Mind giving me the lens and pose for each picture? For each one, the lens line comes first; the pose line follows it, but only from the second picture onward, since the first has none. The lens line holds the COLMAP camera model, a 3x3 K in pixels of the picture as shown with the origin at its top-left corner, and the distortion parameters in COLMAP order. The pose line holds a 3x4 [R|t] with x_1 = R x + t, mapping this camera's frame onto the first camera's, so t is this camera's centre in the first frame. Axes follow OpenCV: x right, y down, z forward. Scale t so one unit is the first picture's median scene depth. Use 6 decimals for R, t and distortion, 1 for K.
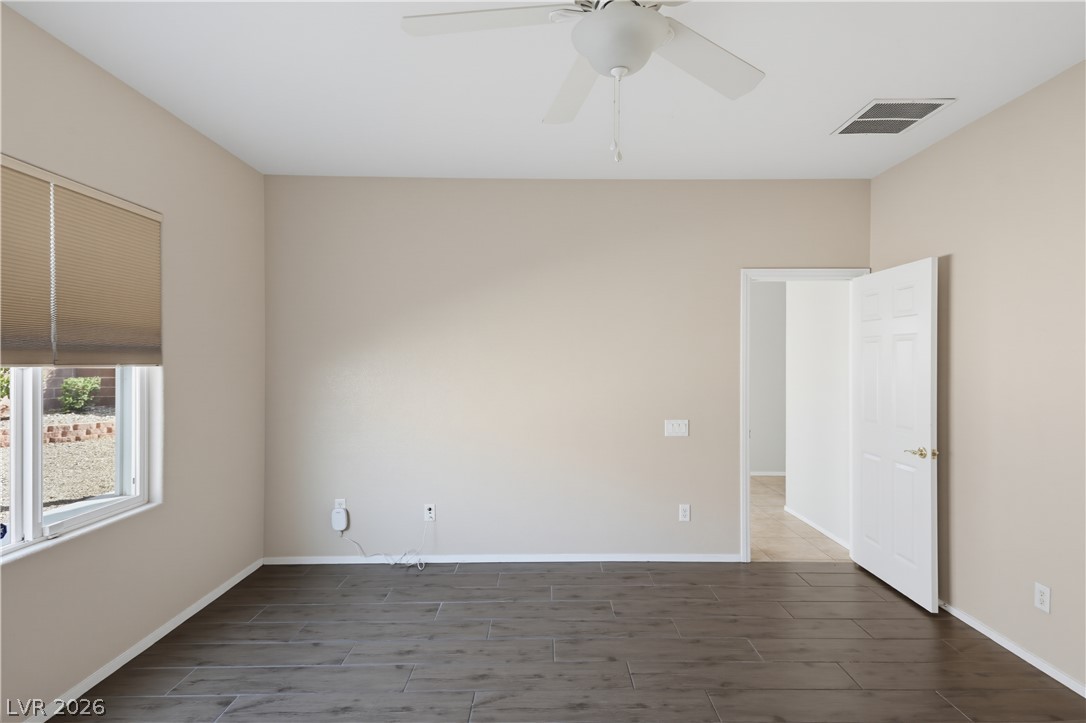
lens RADIAL K [[509.3, 0, 549.7], [0, 509.3, 359.2], [0, 0, 1]] dist [0.018857, -0.000176]
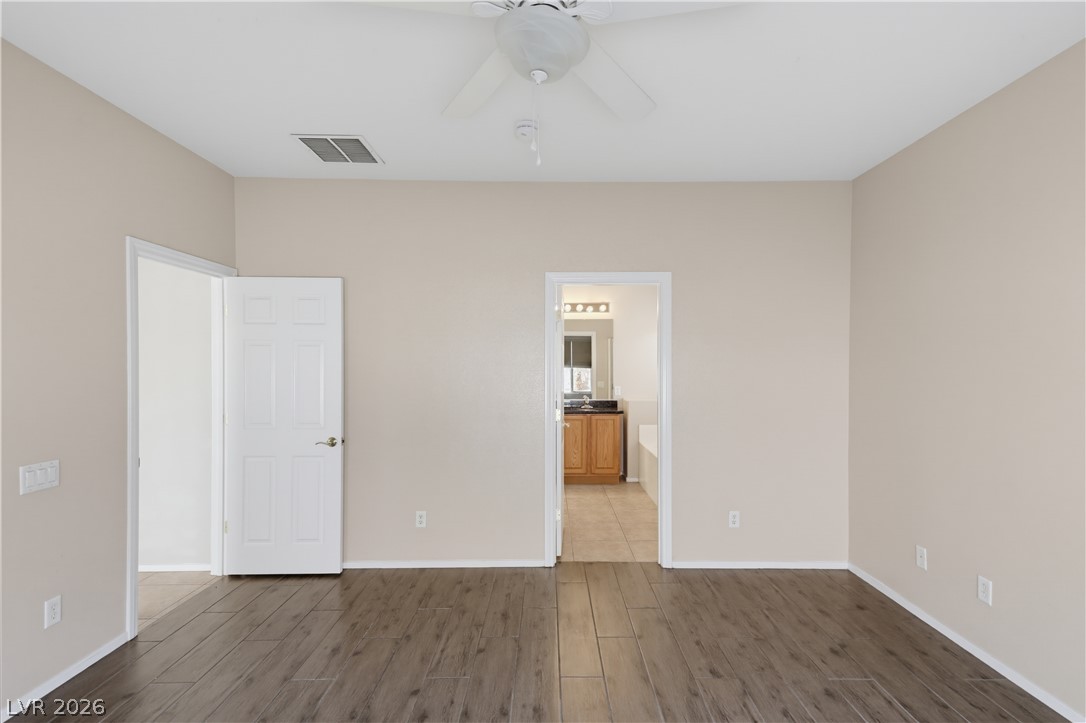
lens RADIAL K [[506.6, 0, 549.2], [0, 506.6, 371.7], [0, 0, 1]] dist [0.047457, -0.021565]
pose [[0.006449, -0.012611, 0.999900, -0.354105], [-0.003584, 0.999914, 0.012634, 0.003240], [-0.999973, -0.003665, 0.006403, 0.402104]]
